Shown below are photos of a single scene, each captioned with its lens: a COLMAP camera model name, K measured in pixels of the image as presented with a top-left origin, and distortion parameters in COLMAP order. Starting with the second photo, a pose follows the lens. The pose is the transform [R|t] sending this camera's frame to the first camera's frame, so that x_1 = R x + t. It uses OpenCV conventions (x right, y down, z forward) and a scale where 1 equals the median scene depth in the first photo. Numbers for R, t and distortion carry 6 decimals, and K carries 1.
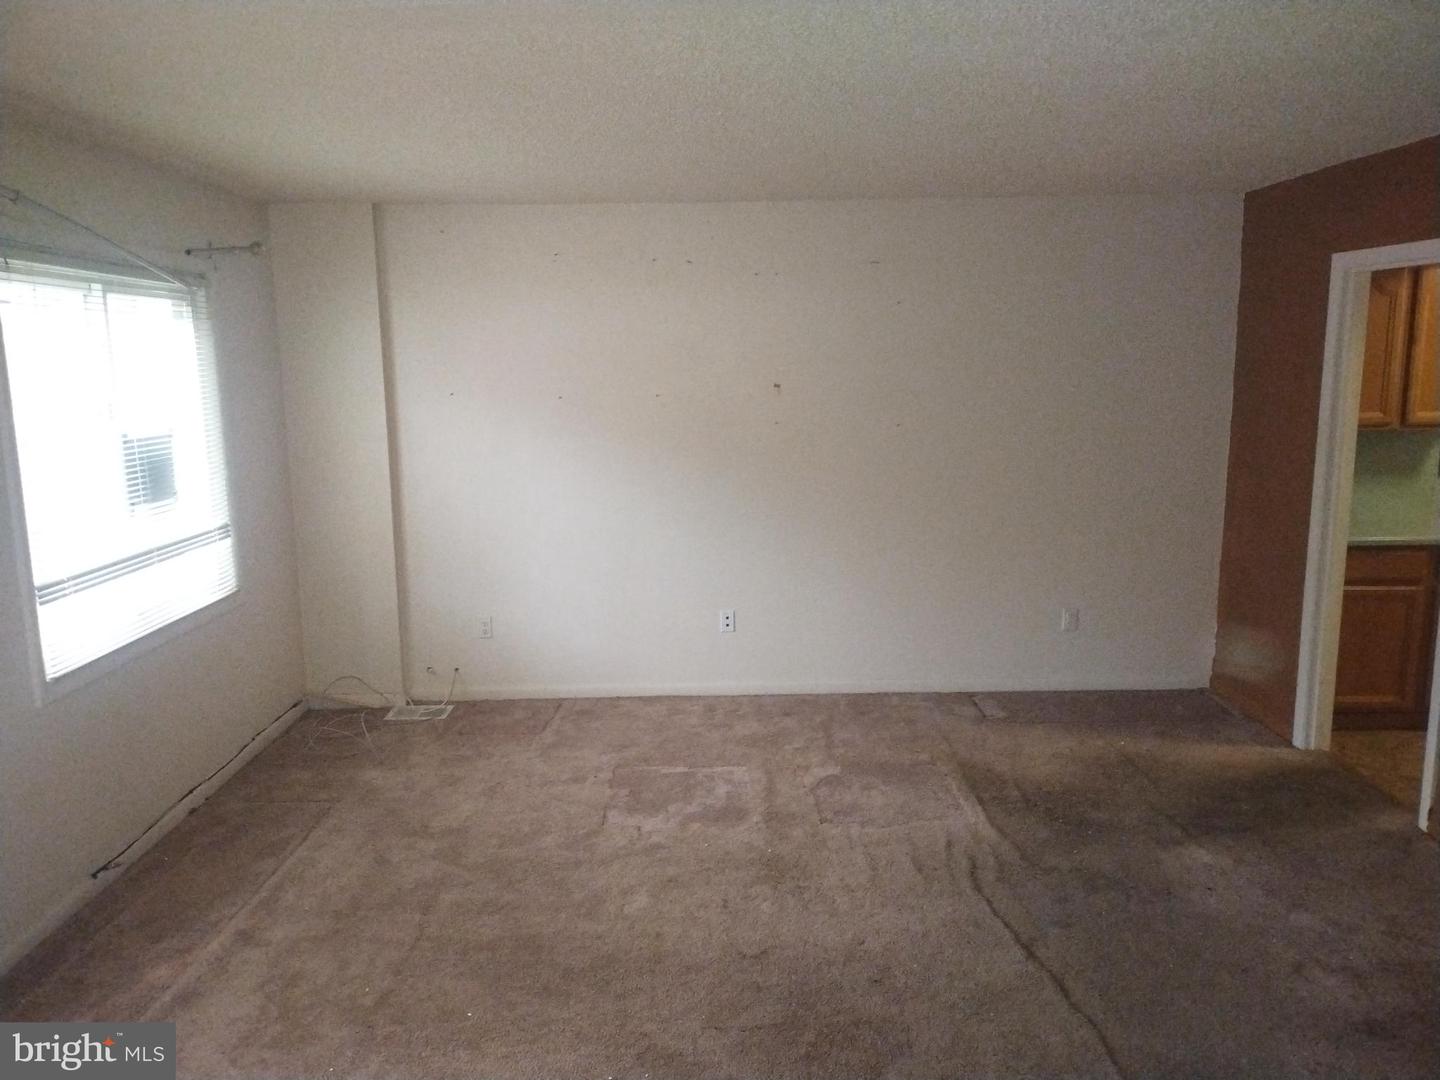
lens RADIAL K [[1059.2, 0, 713.4], [0, 1059.2, 537.0], [0, 0, 1]] dist [0.054140, -0.062506]
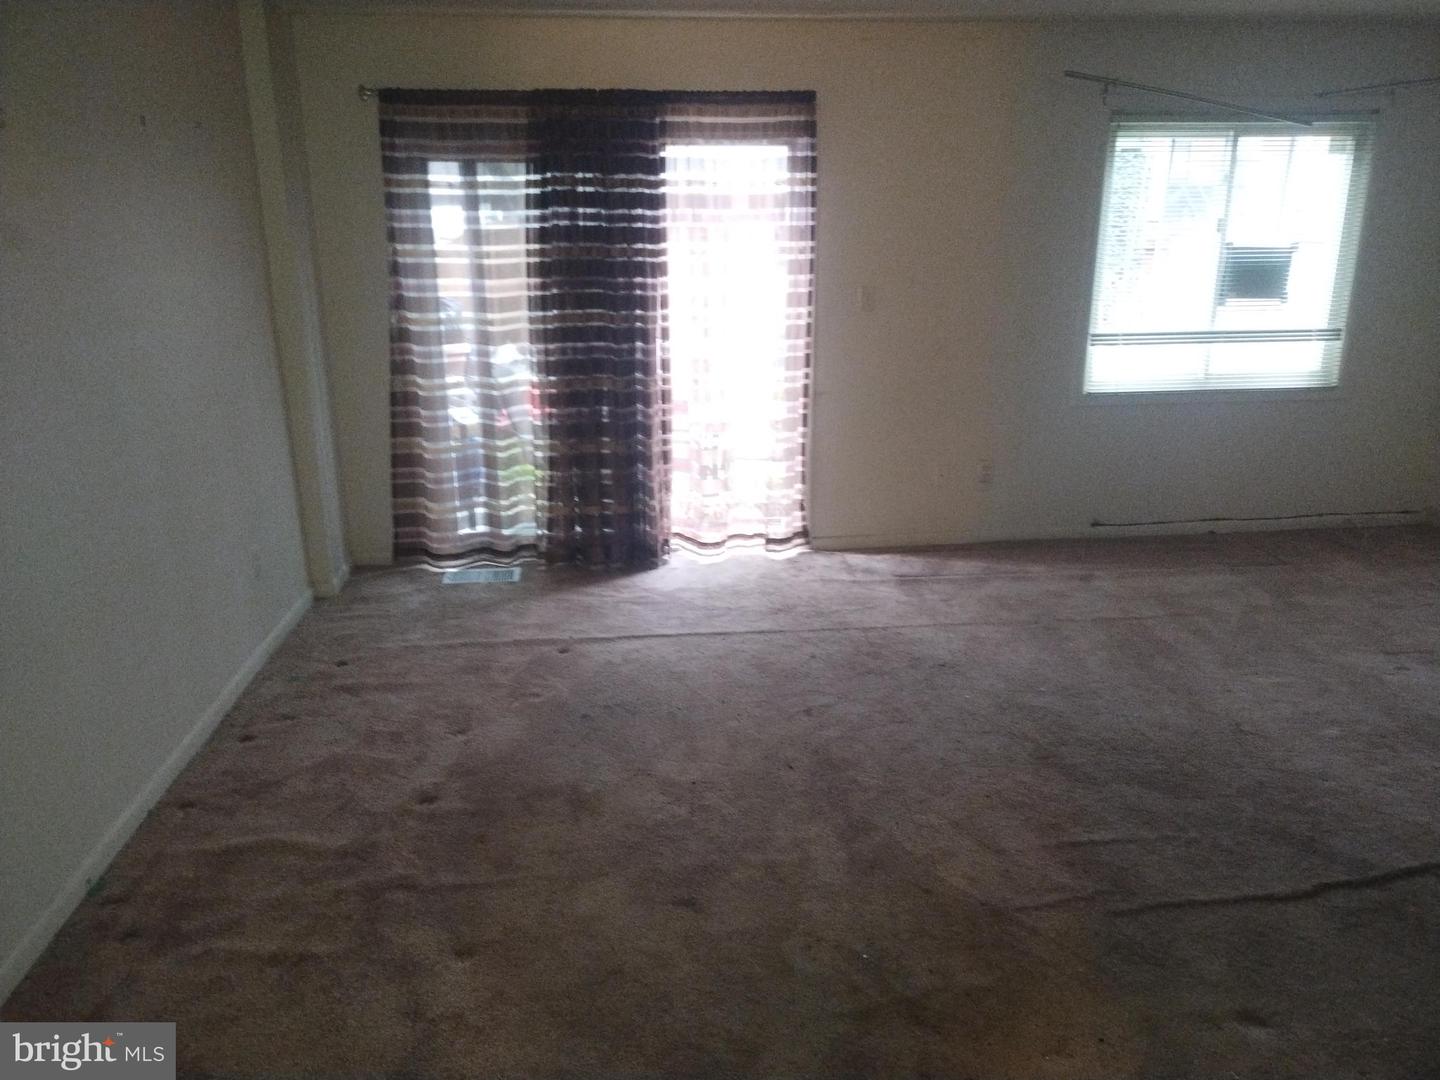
lens RADIAL K [[1059.2, 0, 716.0], [0, 1059.2, 535.3], [0, 0, 1]] dist [0.054140, -0.062506]
pose [[0.078683, 0.298517, -0.951155, 0.793160], [-0.154428, 0.946246, 0.284201, -0.030432], [0.984866, 0.124523, 0.120553, 0.227128]]
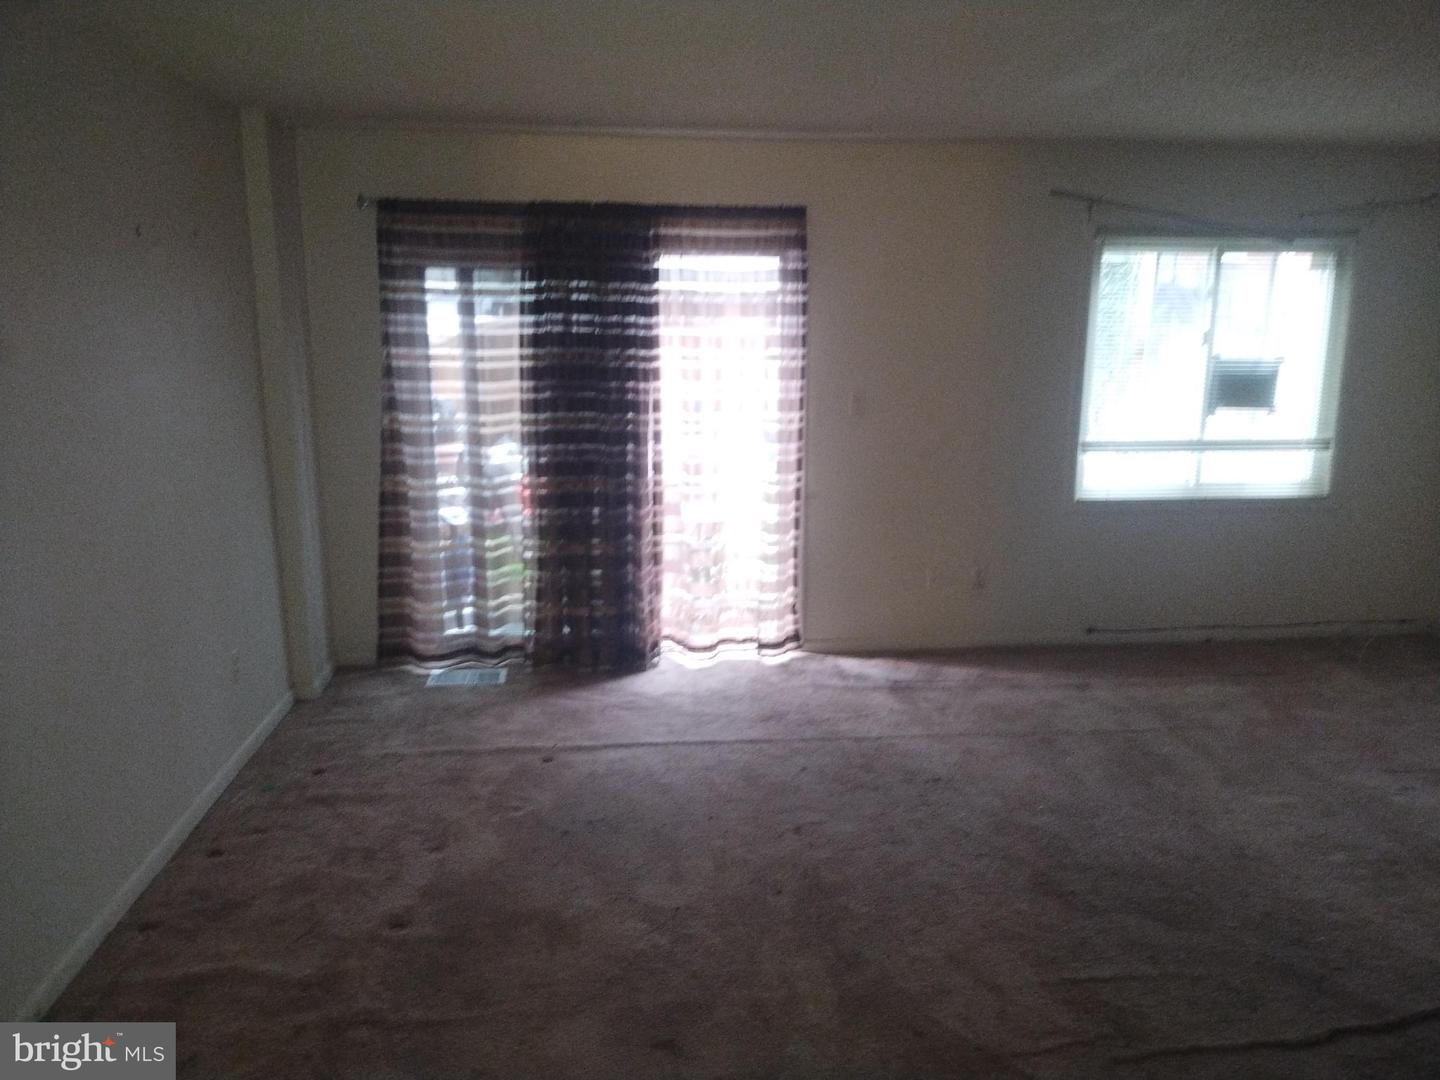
lens RADIAL K [[1059.2, 0, 716.4], [0, 1059.2, 536.9], [0, 0, 1]] dist [0.054140, -0.062506]
pose [[0.080975, 0.219873, -0.972162, 0.774927], [-0.163641, 0.965062, 0.204637, -0.045380], [0.983191, 0.142515, 0.114126, 0.232824]]
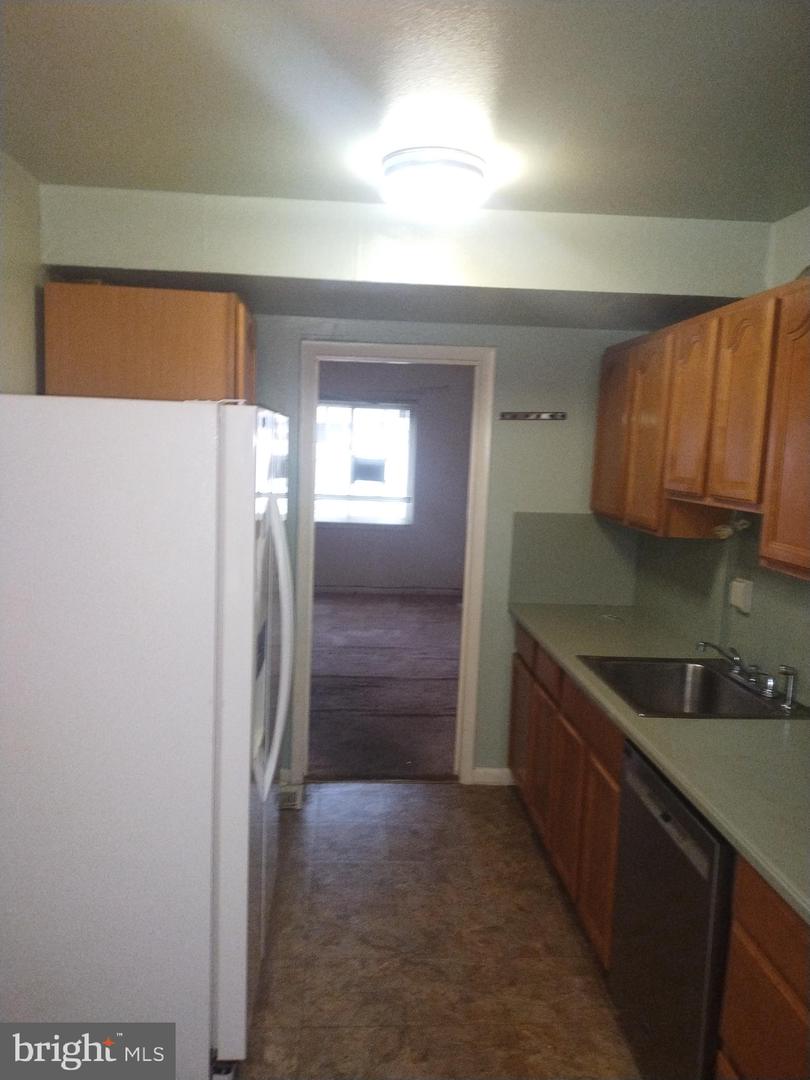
lens RADIAL K [[794.4, 0, 404.1], [0, 794.4, 539.6], [0, 0, 1]] dist [0.054140, -0.062506]
pose [[0.047655, 0.131881, -0.990119, 1.606722], [-0.192421, 0.973891, 0.120458, -0.156812], [0.980155, 0.184779, 0.071787, 0.990394]]
